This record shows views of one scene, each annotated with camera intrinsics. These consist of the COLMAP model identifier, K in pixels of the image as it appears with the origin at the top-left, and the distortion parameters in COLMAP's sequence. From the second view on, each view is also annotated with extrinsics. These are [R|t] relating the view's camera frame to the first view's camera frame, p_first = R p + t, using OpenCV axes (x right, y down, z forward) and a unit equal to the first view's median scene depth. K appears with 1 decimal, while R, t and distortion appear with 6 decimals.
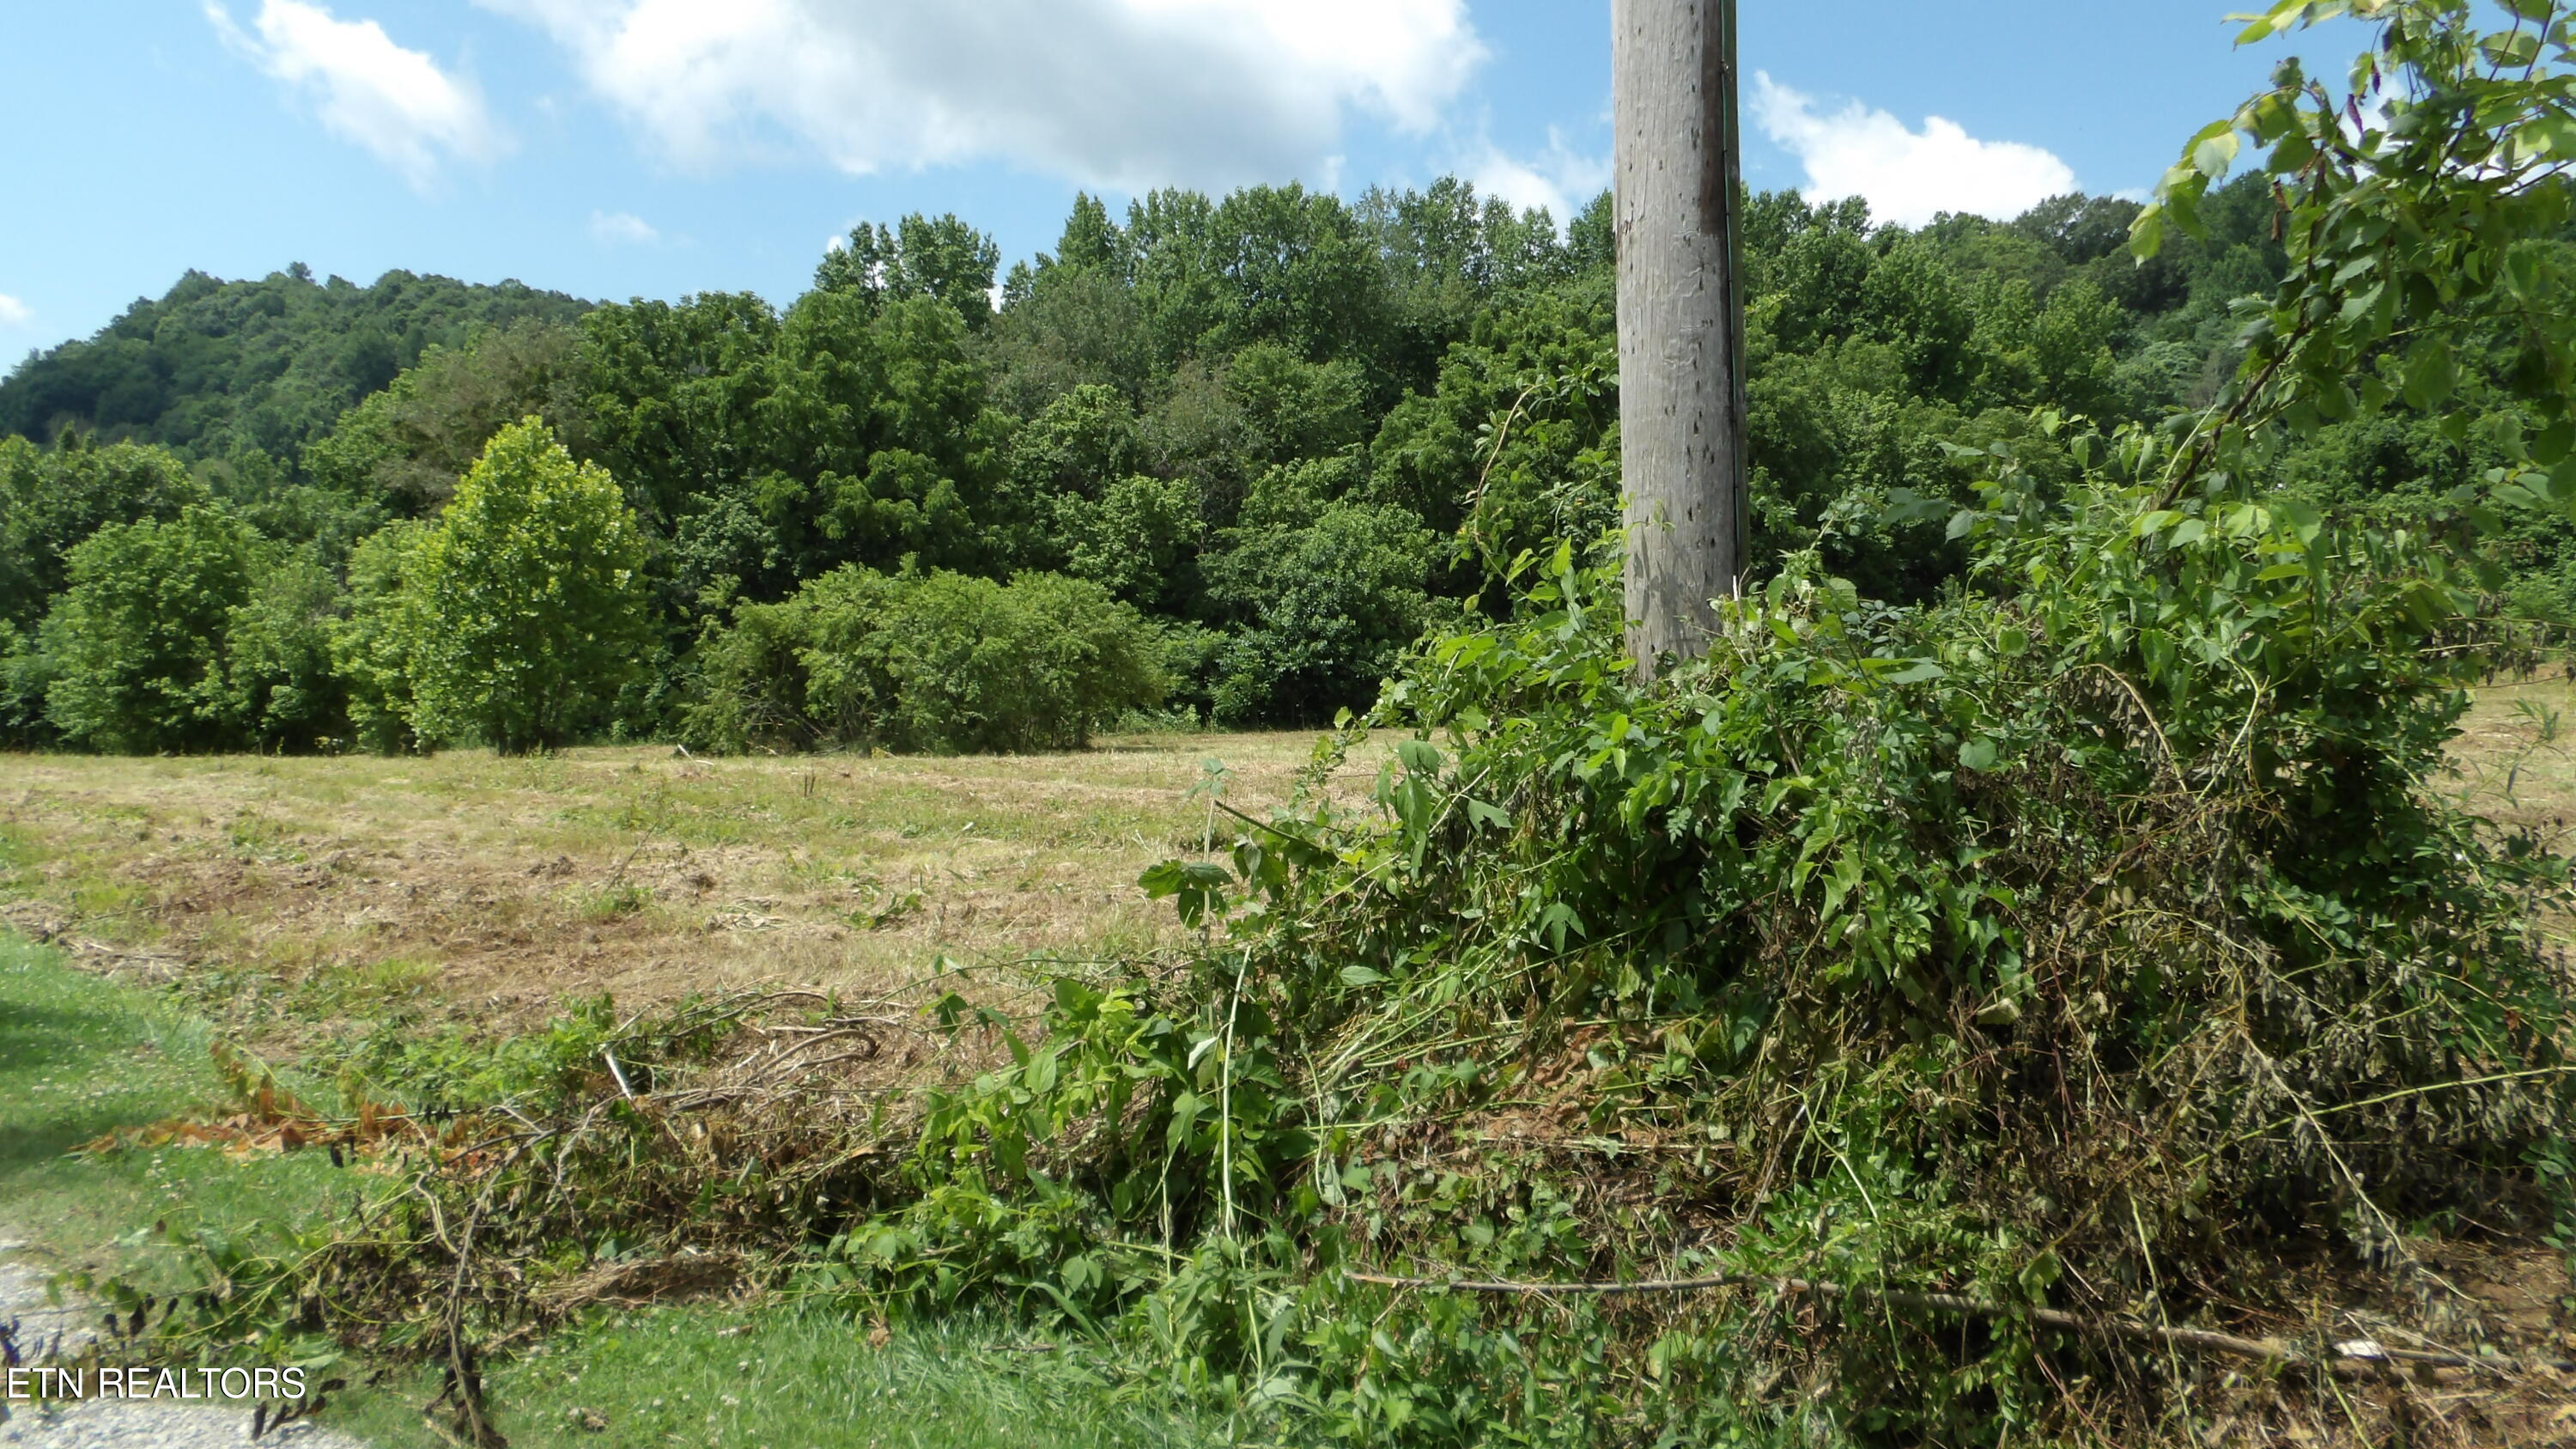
lens RADIAL K [[1774.3, 0, 1288.0], [0, 1774.3, 724.5], [0, 0, 1]] dist [-0.046895, 0.045976]
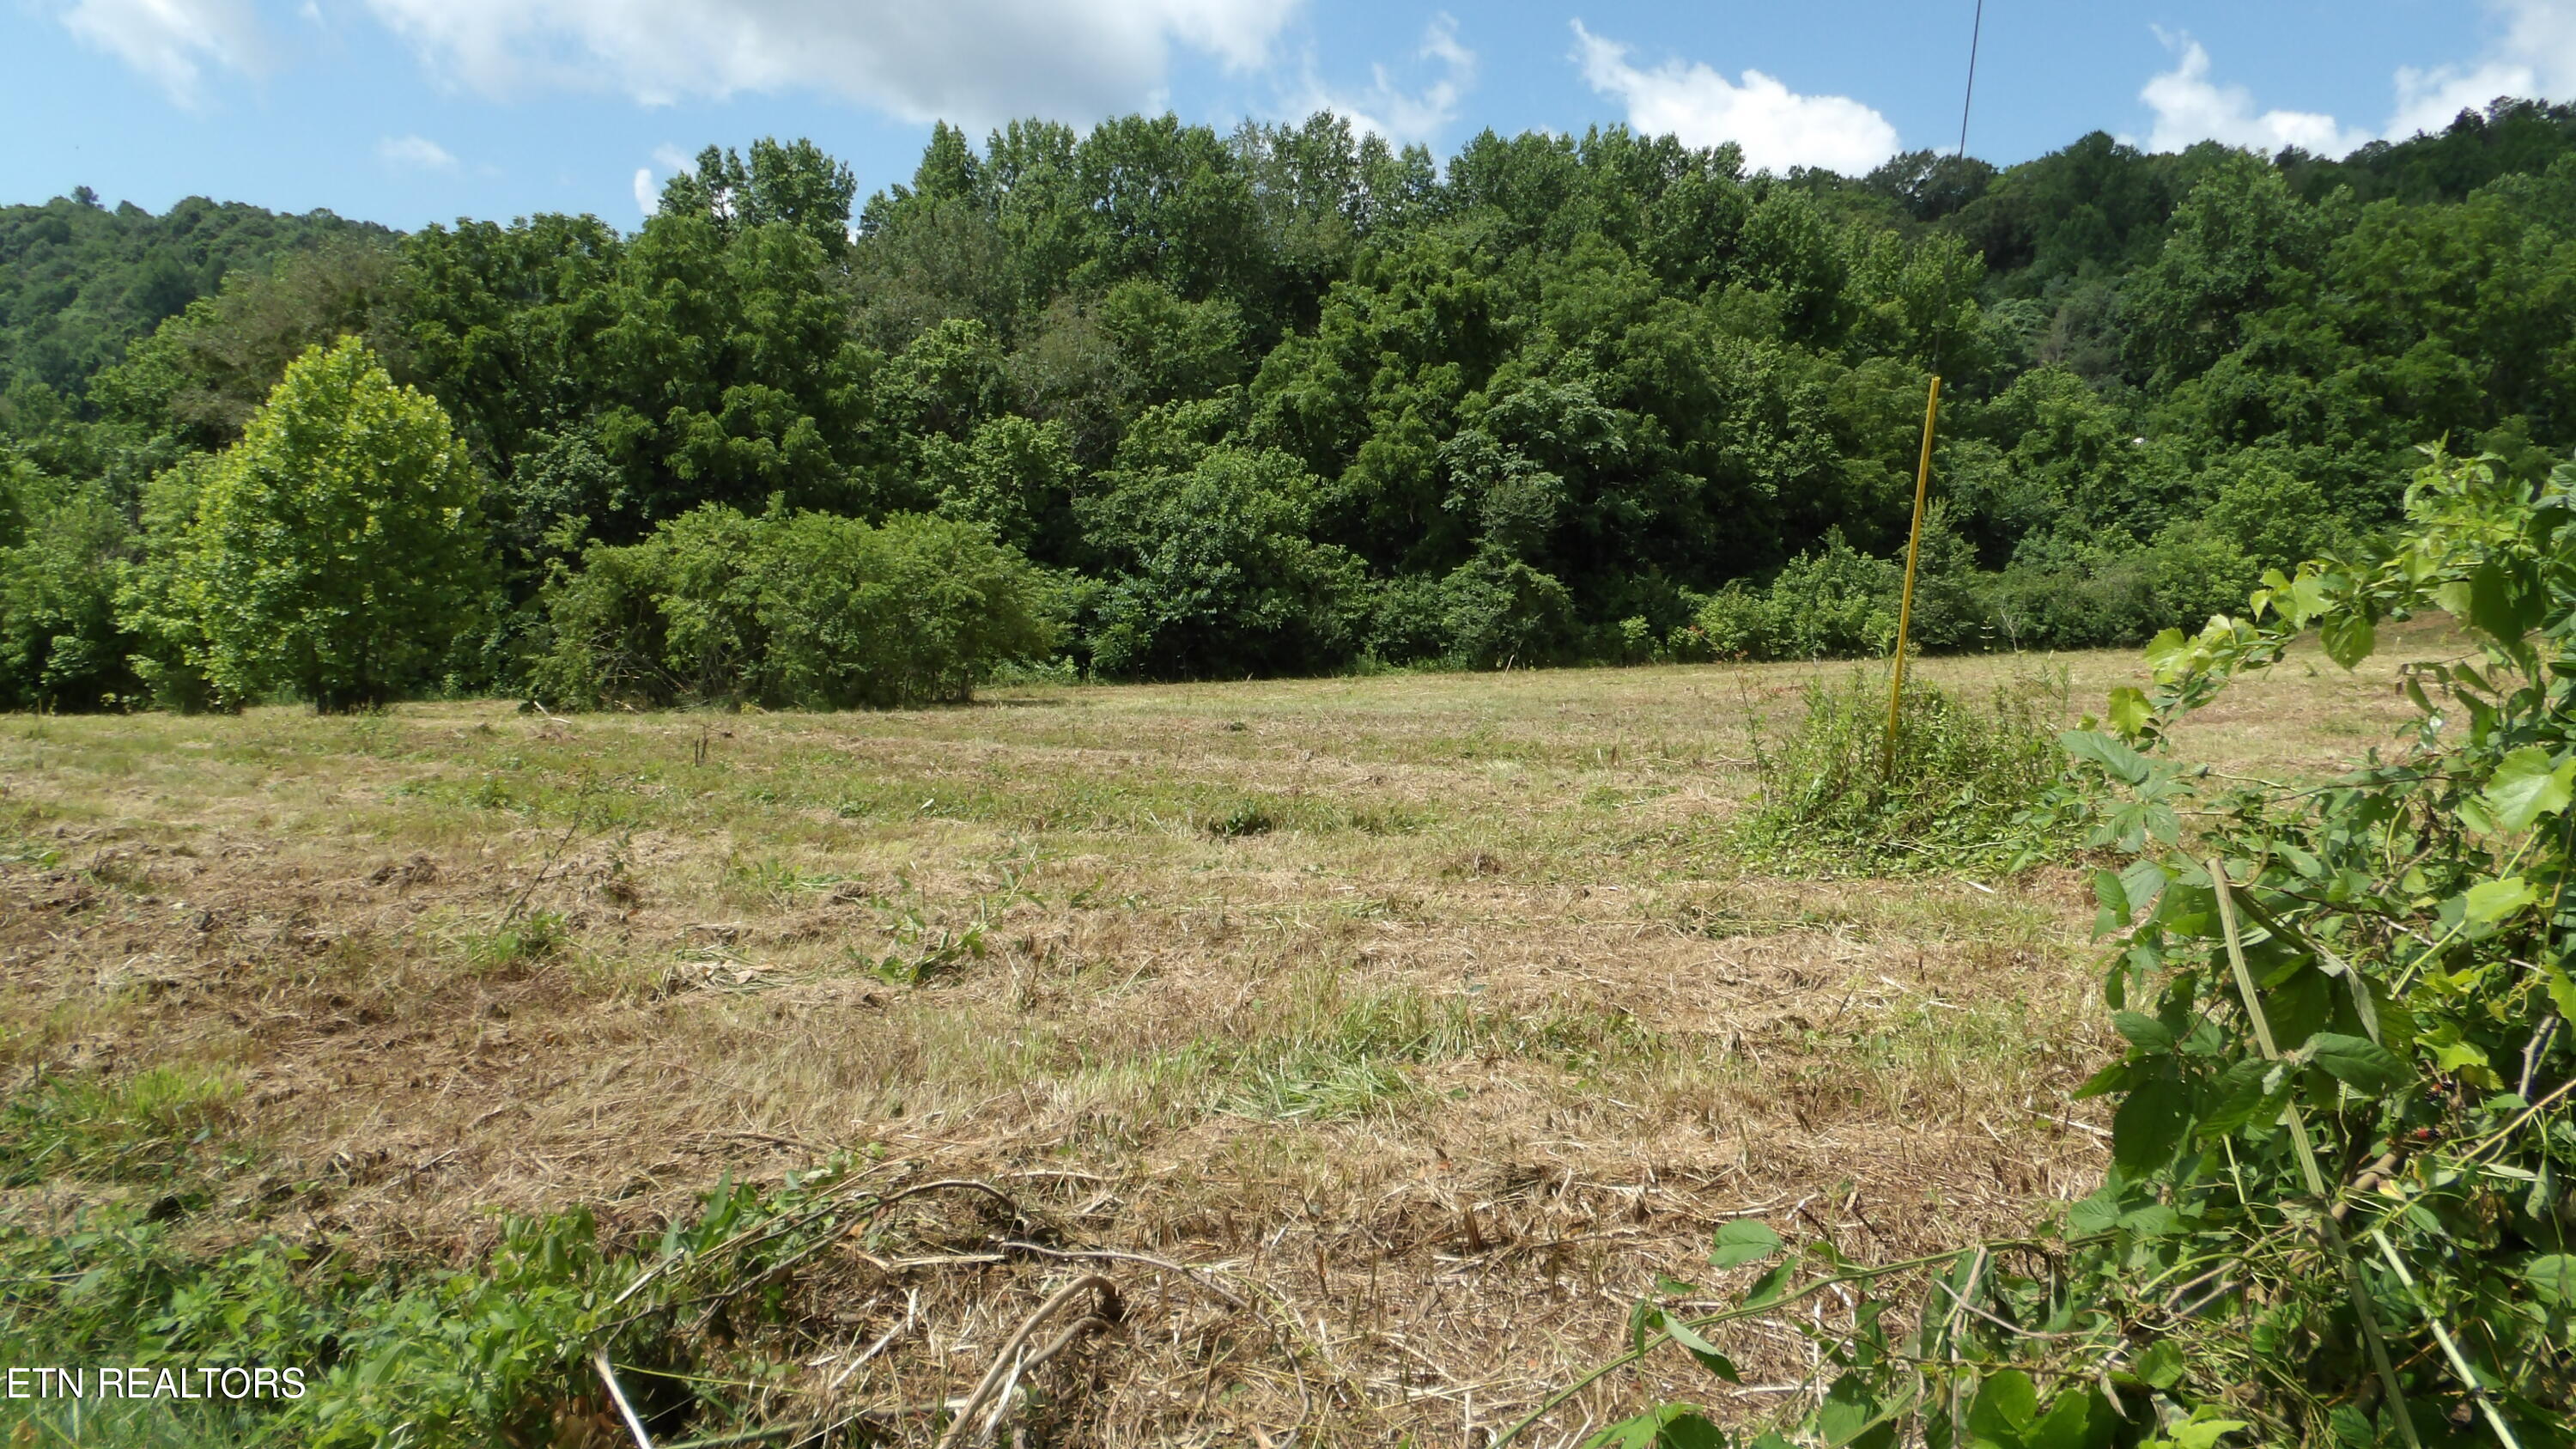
lens RADIAL K [[1774.3, 0, 1288.0], [0, 1774.3, 724.5], [0, 0, 1]] dist [-0.046895, 0.045976]
pose [[0.996487, -0.004229, 0.083645, -0.015376], [0.001922, 0.999616, 0.027649, -0.000155], [-0.083730, -0.027392, 0.996112, 0.032773]]
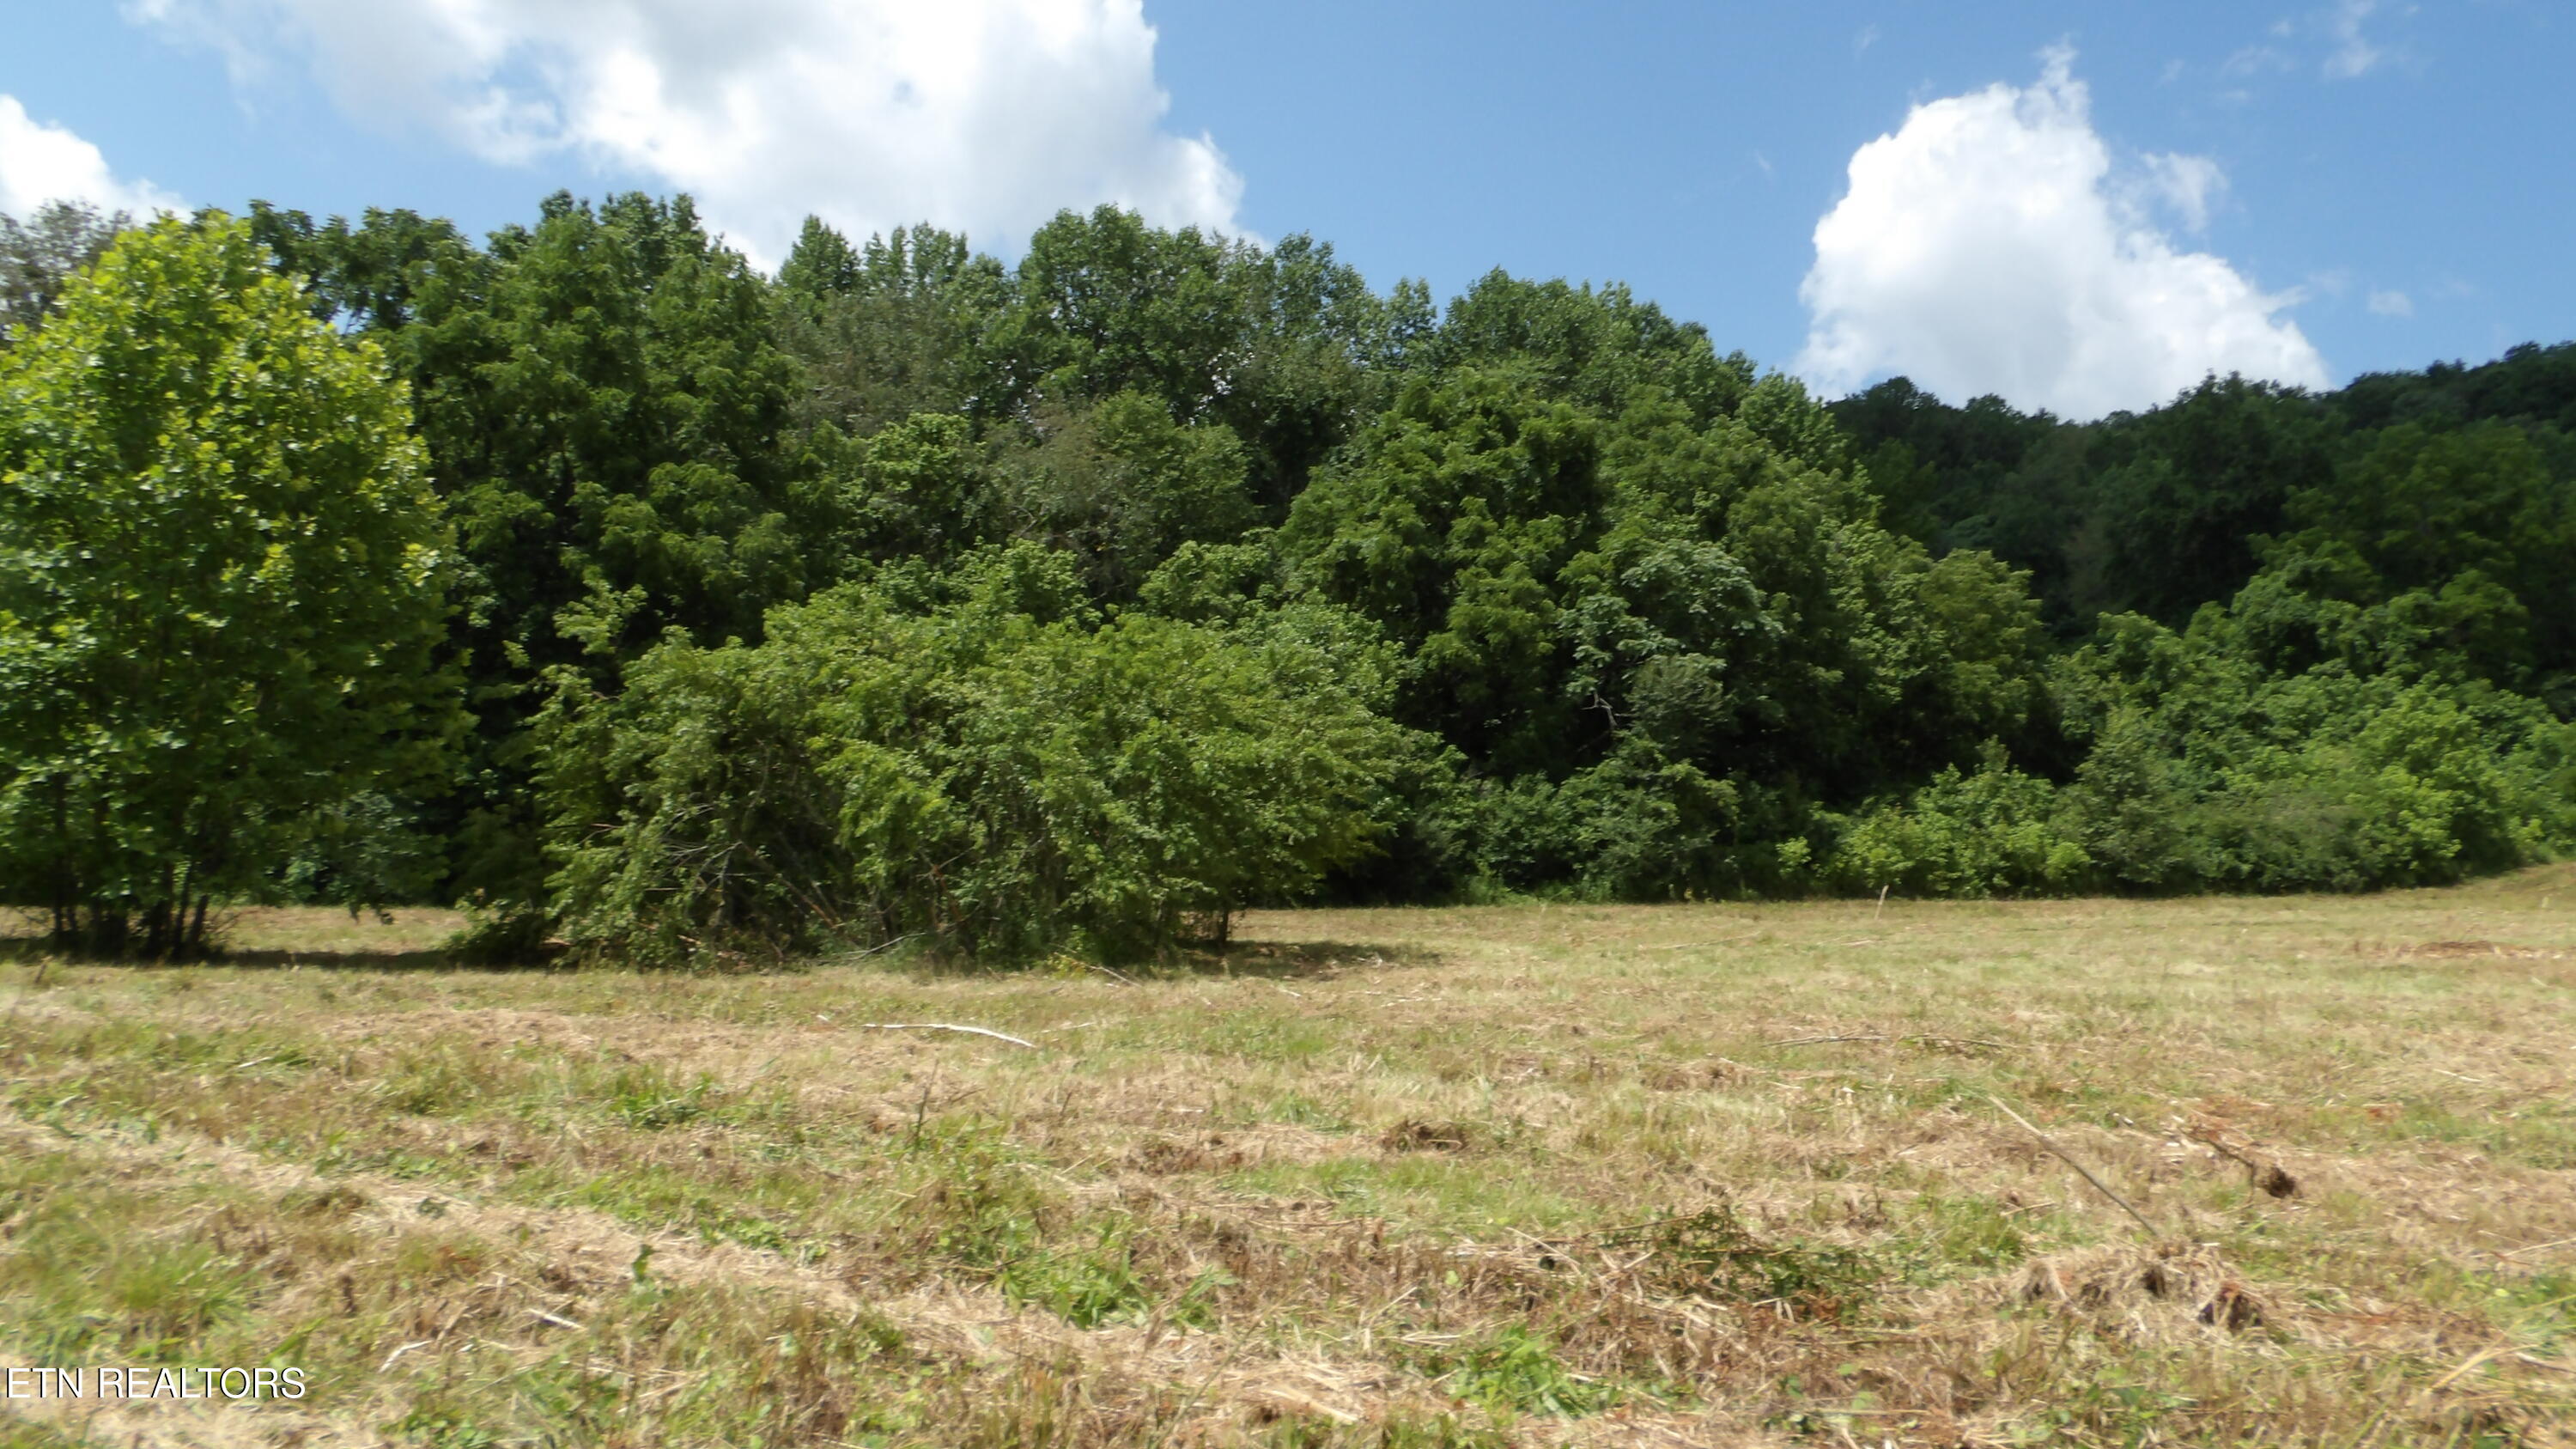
lens RADIAL K [[1763.8, 0, 1288.0], [0, 1763.8, 724.5], [0, 0, 1]] dist [-0.039722, 0.001337]
pose [[0.962321, 0.052138, 0.266872, -0.162178], [-0.027803, 0.995168, -0.094169, -0.002777], [-0.270492, 0.083201, 0.959120, 0.293418]]
